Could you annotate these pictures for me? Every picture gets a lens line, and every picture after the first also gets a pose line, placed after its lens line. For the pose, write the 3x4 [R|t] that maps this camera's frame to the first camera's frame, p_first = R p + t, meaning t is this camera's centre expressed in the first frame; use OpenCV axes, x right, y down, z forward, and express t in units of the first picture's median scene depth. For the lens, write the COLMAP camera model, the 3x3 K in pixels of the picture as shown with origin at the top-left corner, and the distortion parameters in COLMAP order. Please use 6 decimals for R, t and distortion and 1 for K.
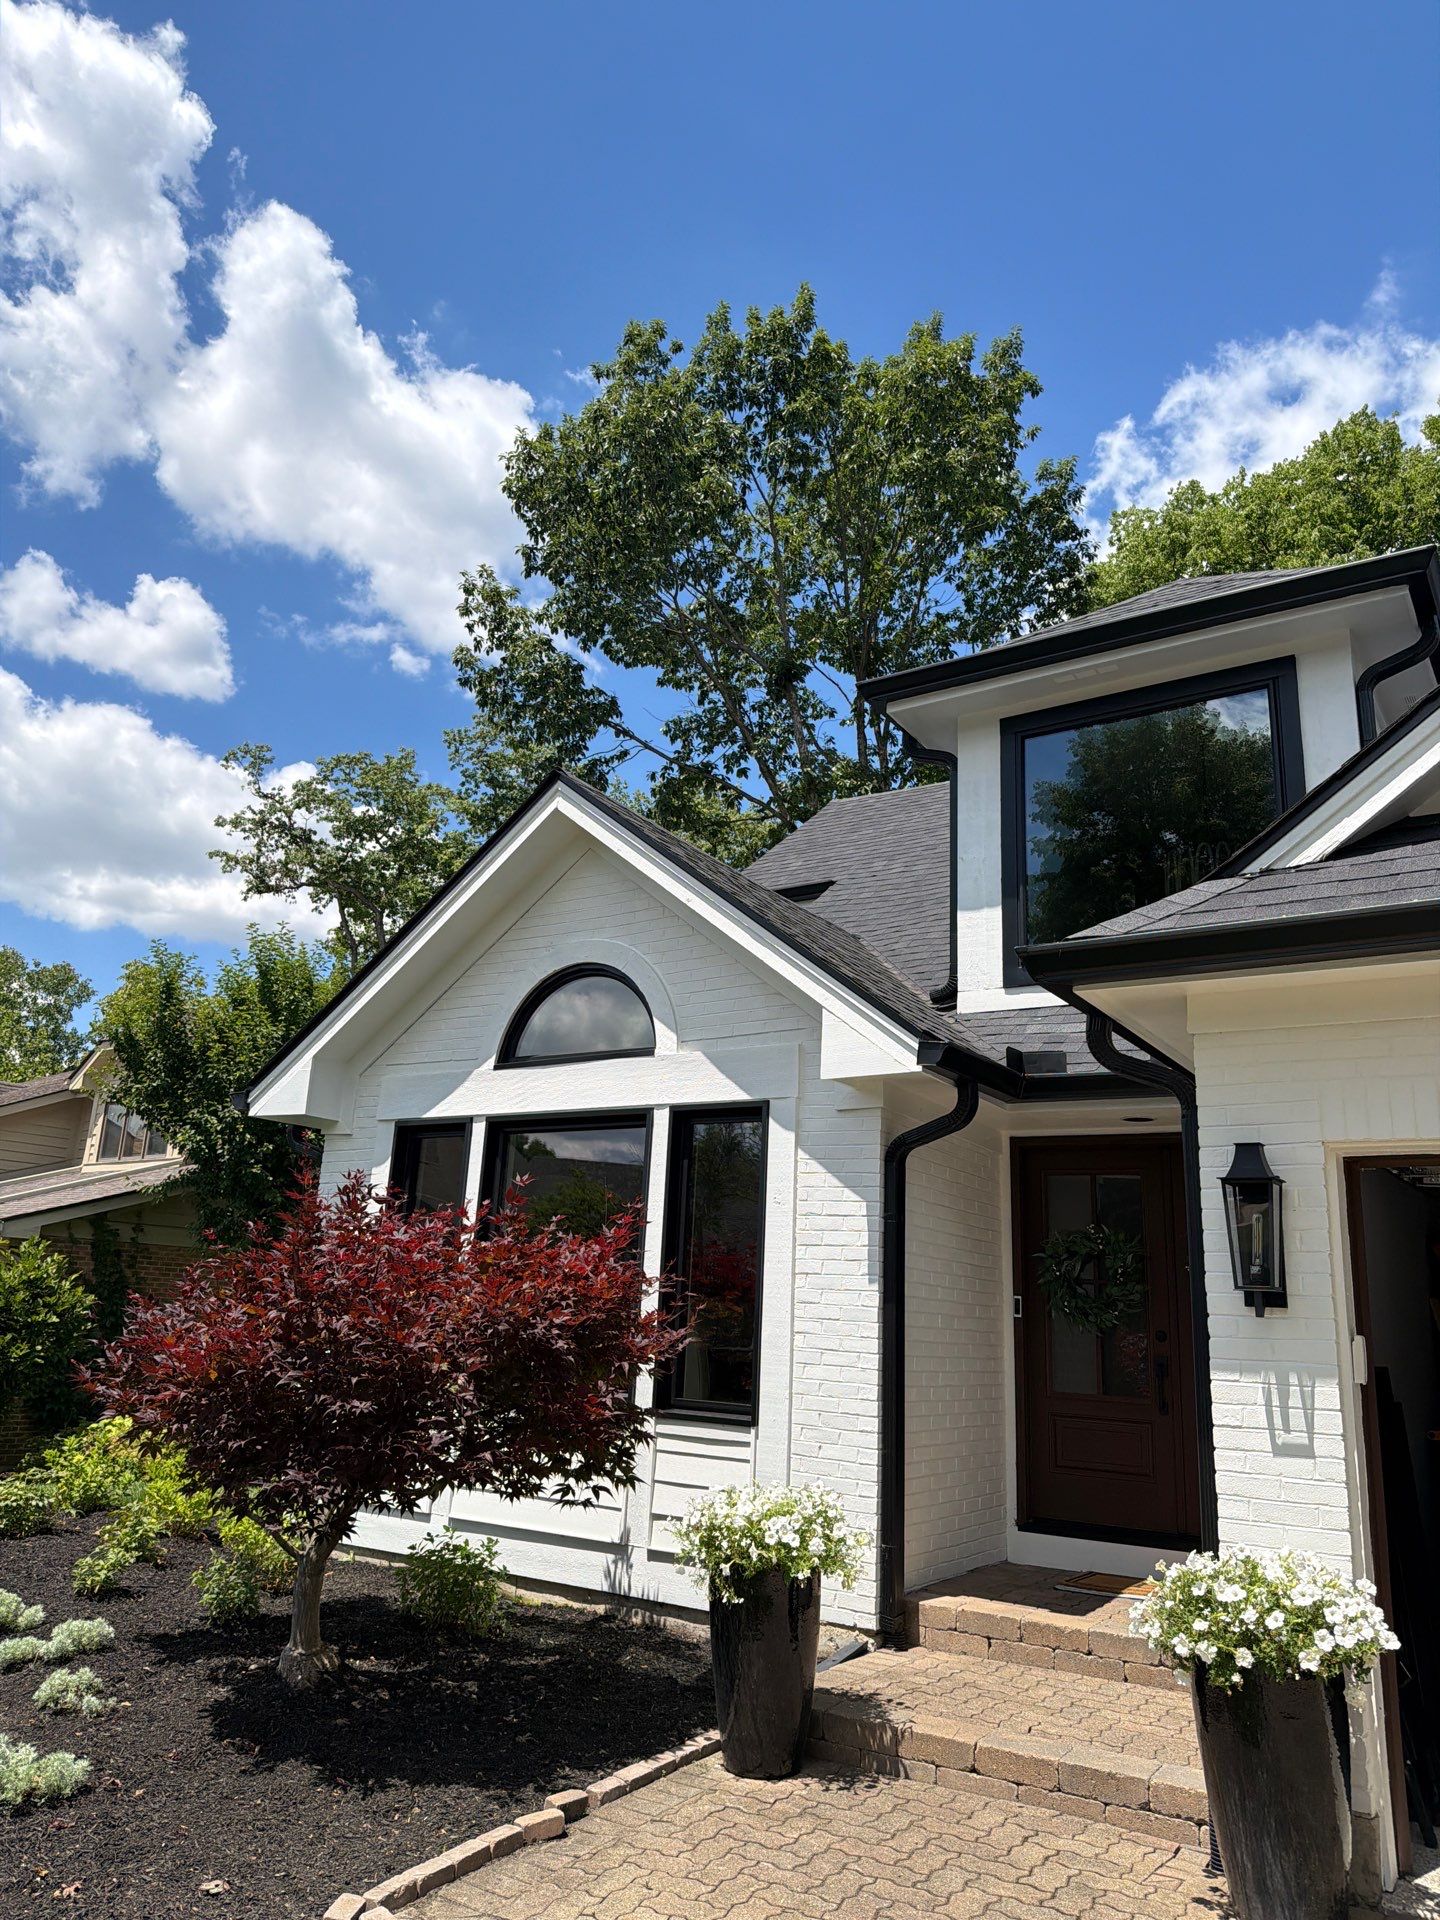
lens RADIAL K [[1354.9, 0, 720.0], [0, 1354.9, 960.0], [0, 0, 1]] dist [0.047081, 0.000455]
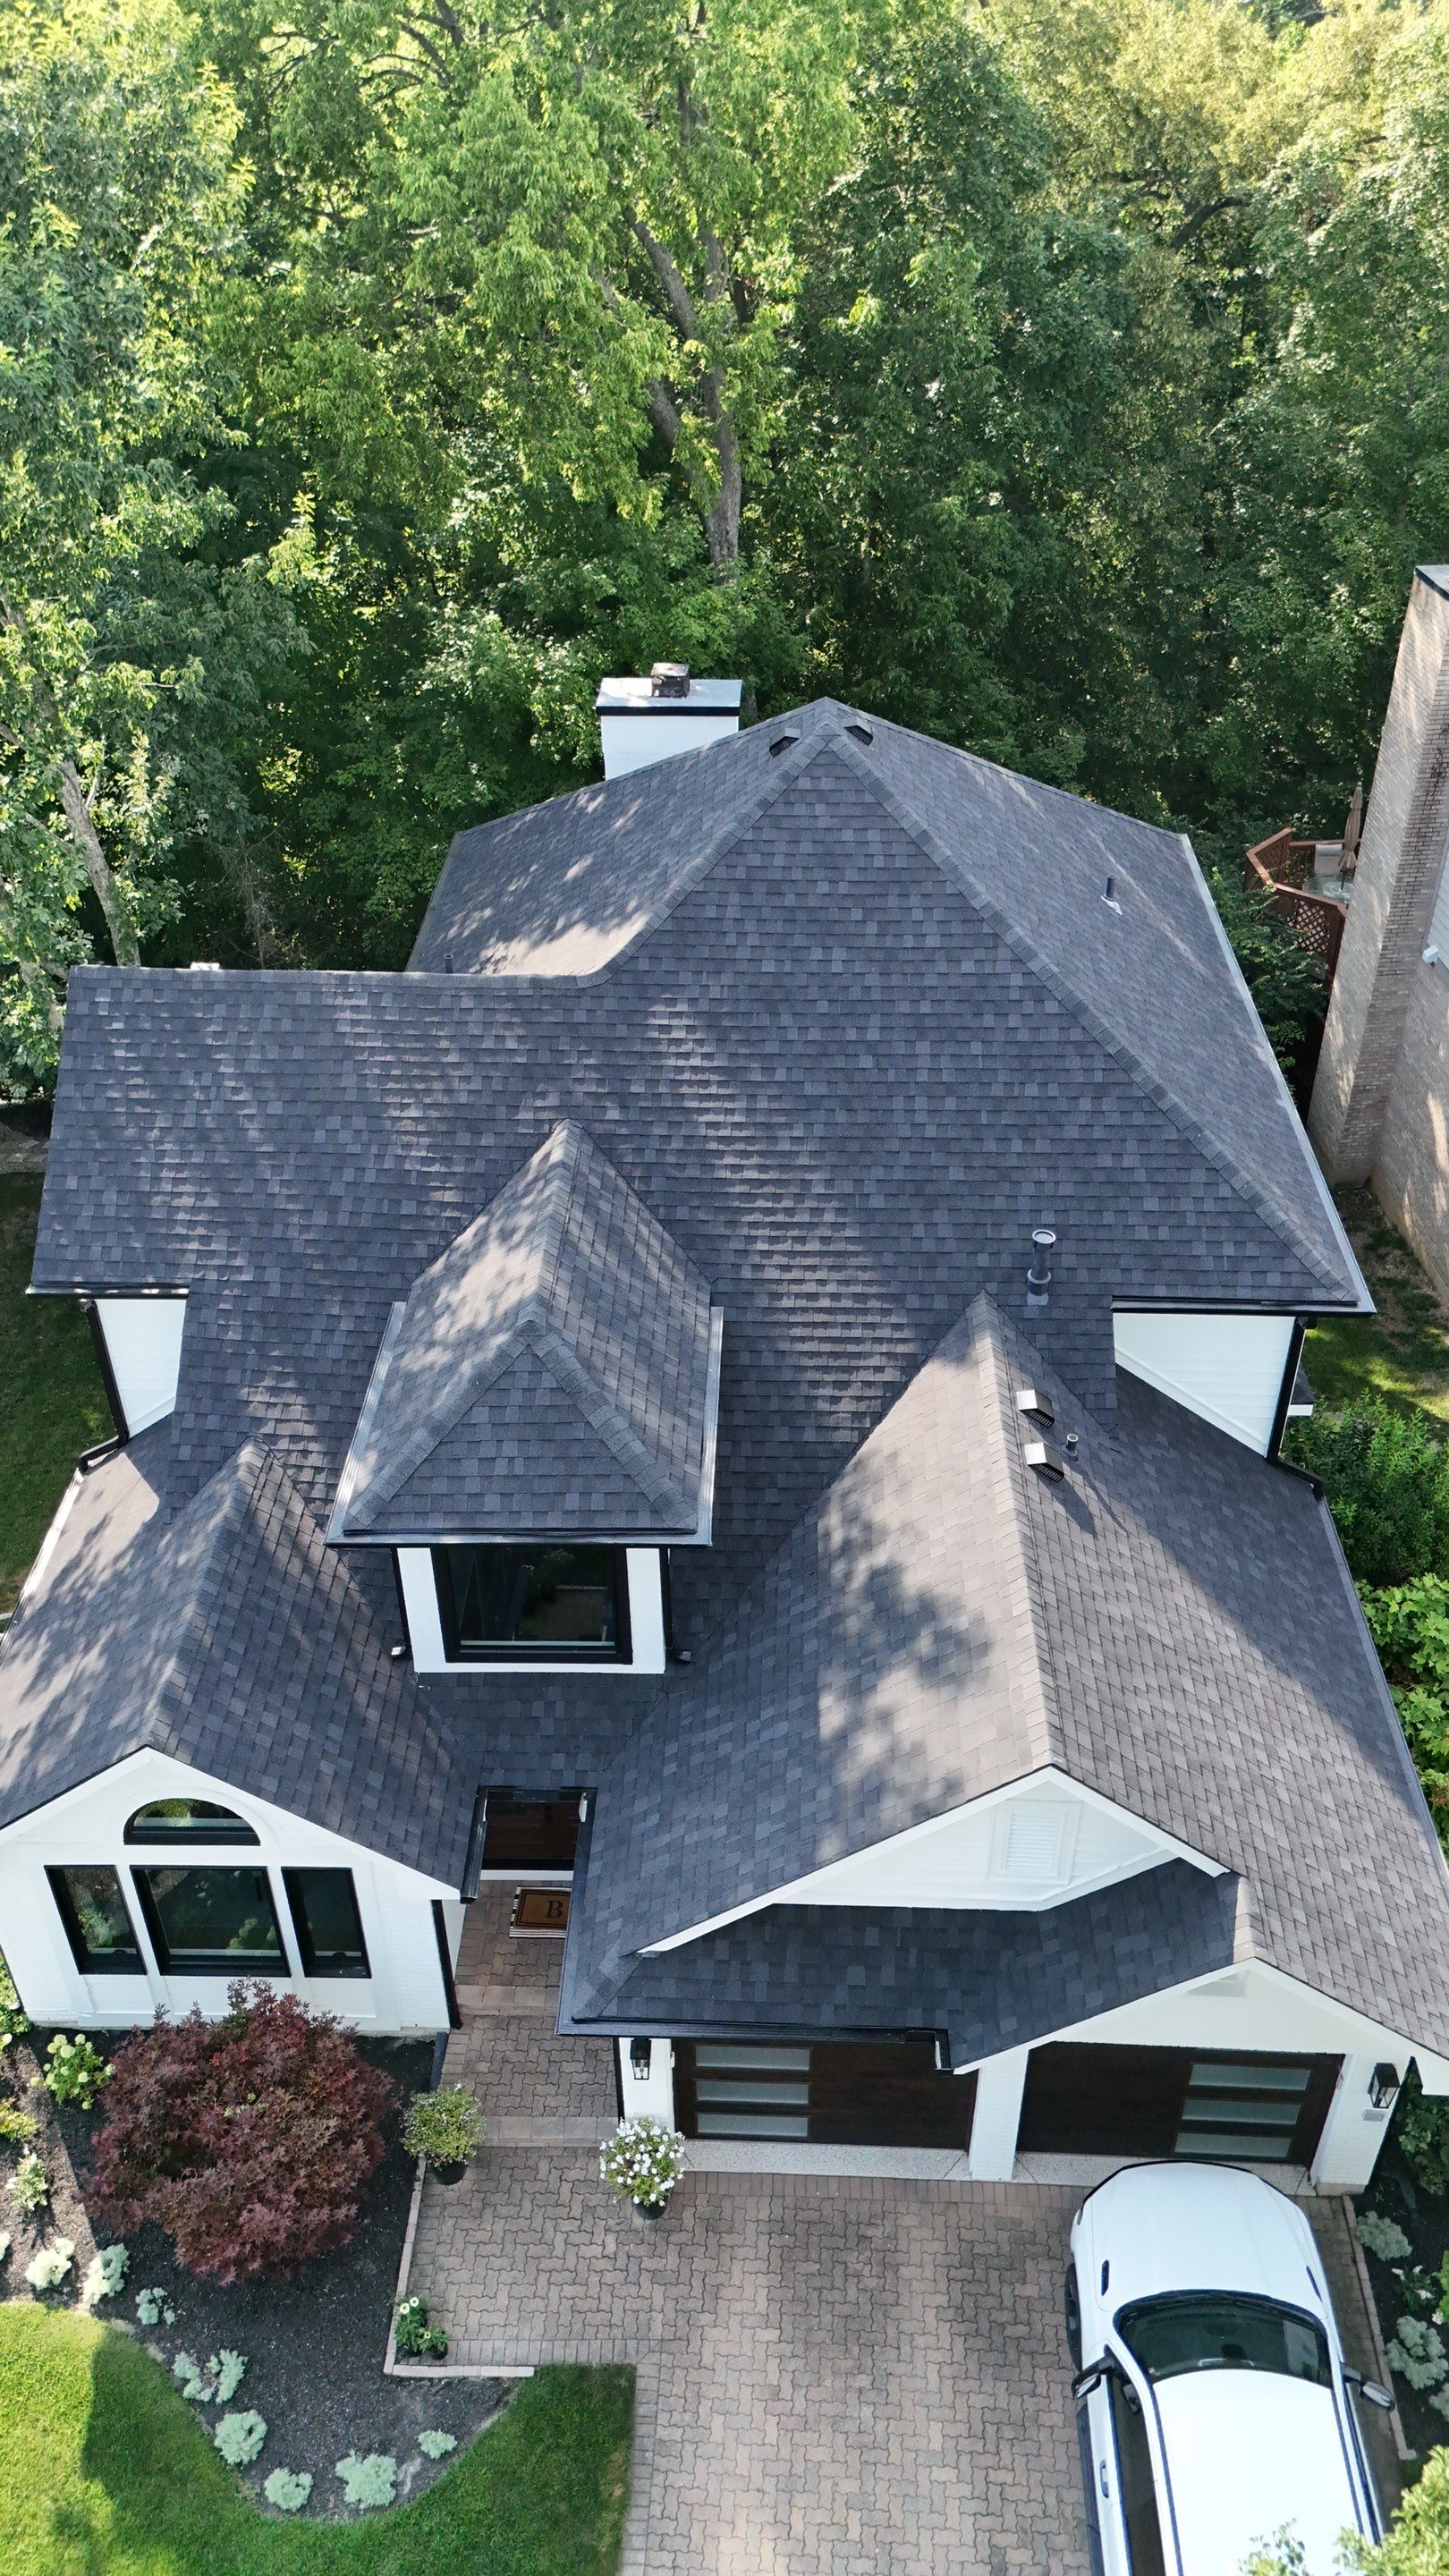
lens RADIAL K [[1915.2, 0, 717.0], [0, 1915.2, 1269.8], [0, 0, 1]] dist [0.092974, -0.101781]
pose [[0.868934, -0.330044, 0.368815, -0.201884], [-0.083130, 0.637277, 0.766138, -2.183352], [-0.487897, -0.696383, 0.526315, 0.039109]]
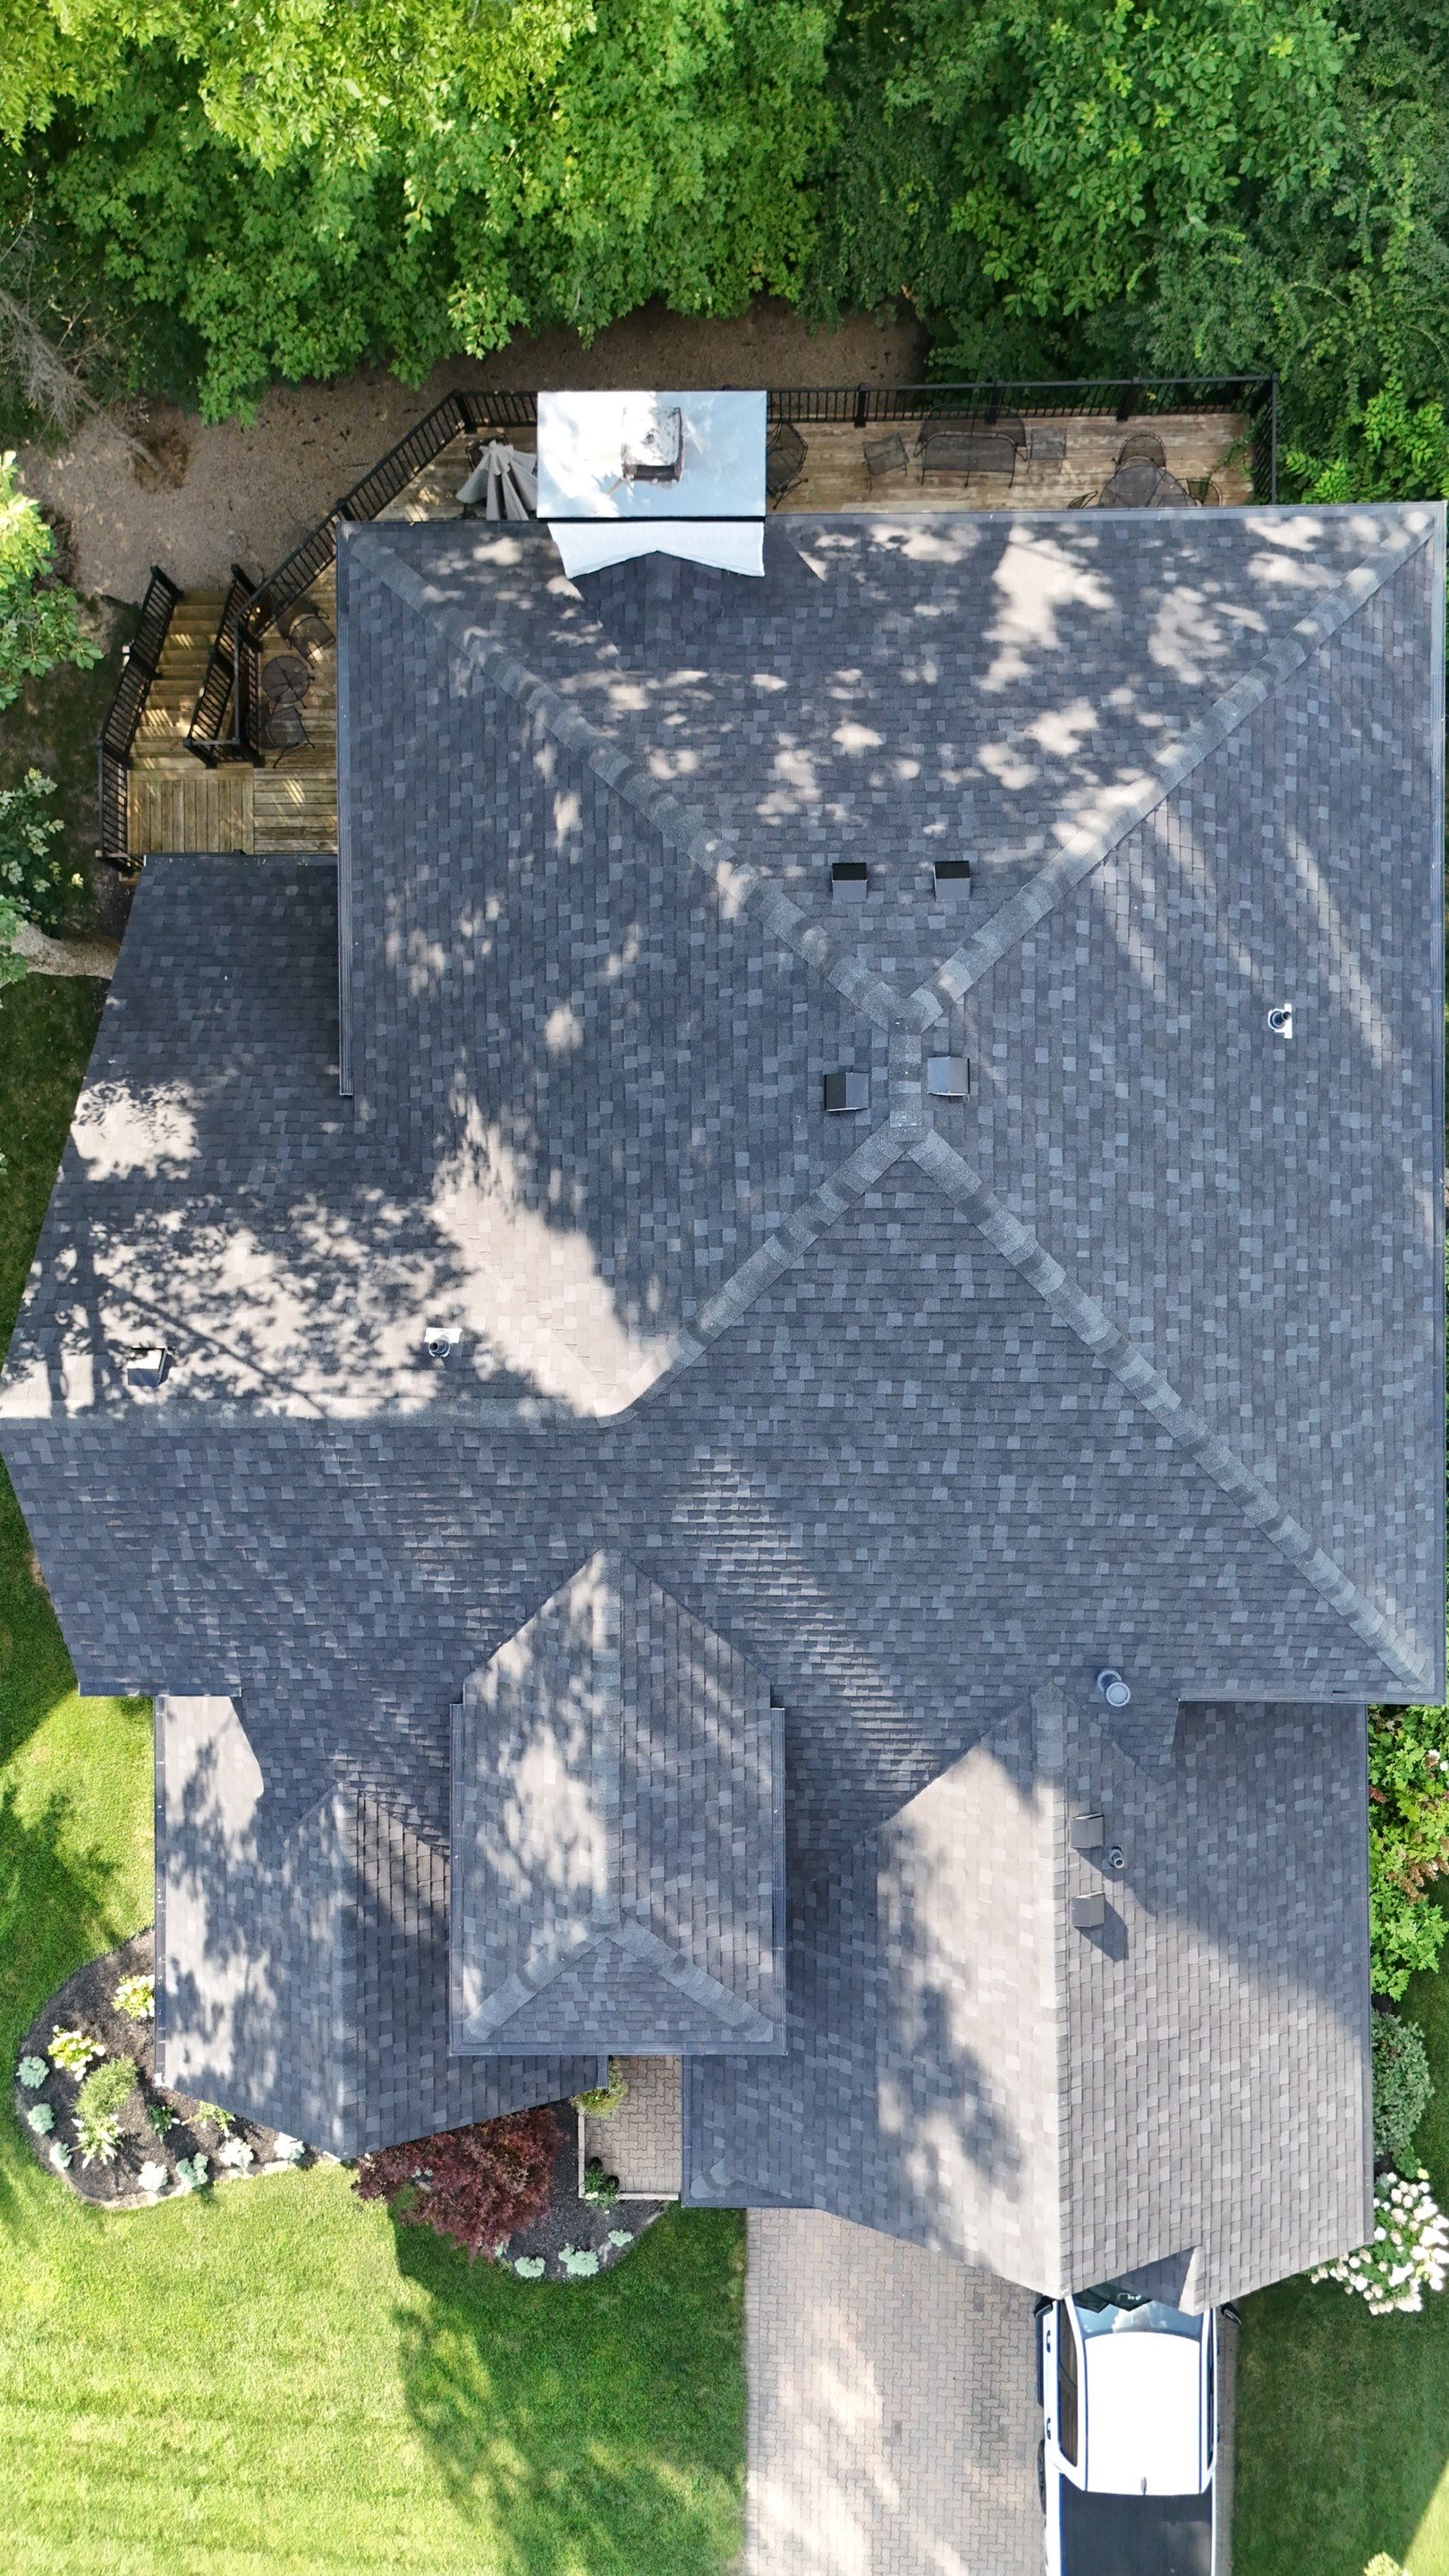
lens RADIAL K [[1927.8, 0, 733.8], [0, 1927.8, 1278.7], [0, 0, 1]] dist [0.089276, -0.164602]
pose [[0.849908, -0.522069, -0.071413, 1.163496], [-0.064736, -0.237952, 0.969117, -2.529670], [-0.522939, -0.819038, -0.236034, 2.465350]]
